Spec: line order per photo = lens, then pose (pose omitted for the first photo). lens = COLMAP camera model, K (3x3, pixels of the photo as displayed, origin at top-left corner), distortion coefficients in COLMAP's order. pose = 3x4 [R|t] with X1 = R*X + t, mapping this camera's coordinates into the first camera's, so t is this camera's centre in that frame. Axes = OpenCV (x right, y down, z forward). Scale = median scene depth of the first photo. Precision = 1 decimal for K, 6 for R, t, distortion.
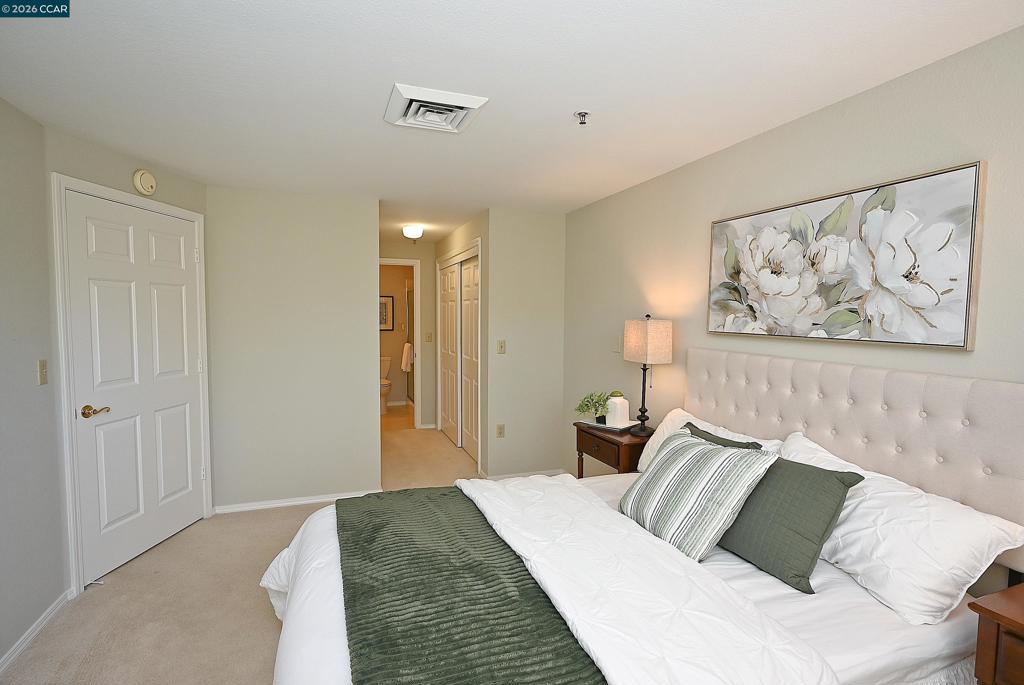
lens RADIAL K [[518.8, 0, 512.0], [0, 518.8, 342.5], [0, 0, 1]] dist [-0.004111, 0.000659]
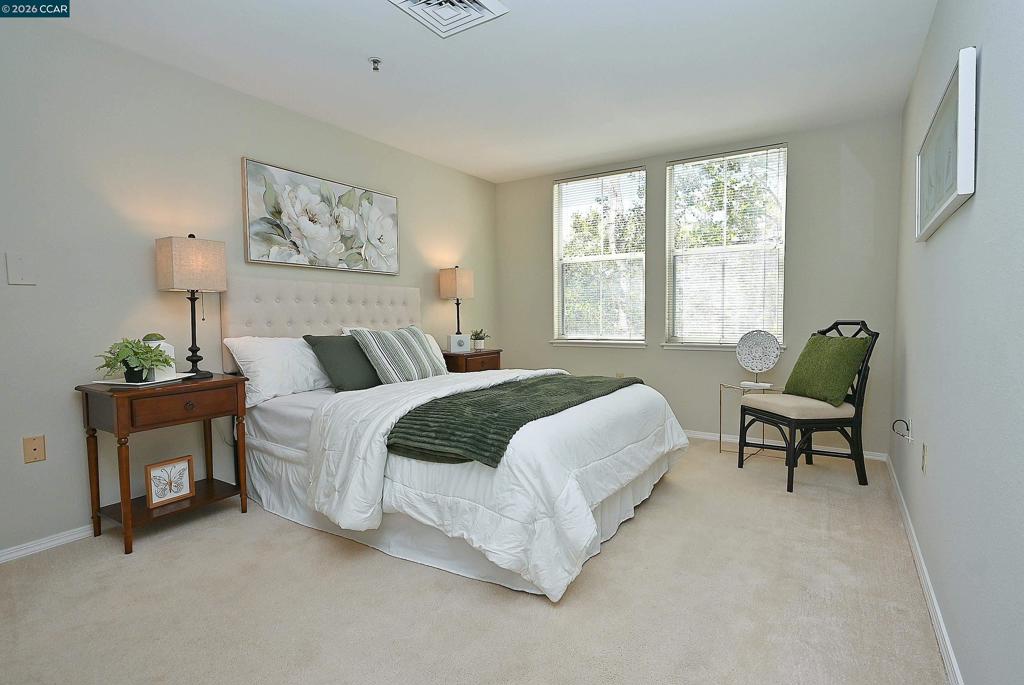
lens RADIAL K [[518.8, 0, 512.0], [0, 518.8, 342.5], [0, 0, 1]] dist [-0.004111, 0.000659]
pose [[-0.604693, -0.043901, 0.795248, -0.902199], [0.049252, 0.994508, 0.092351, 0.085451], [-0.794935, 0.095012, -0.599209, 1.366835]]
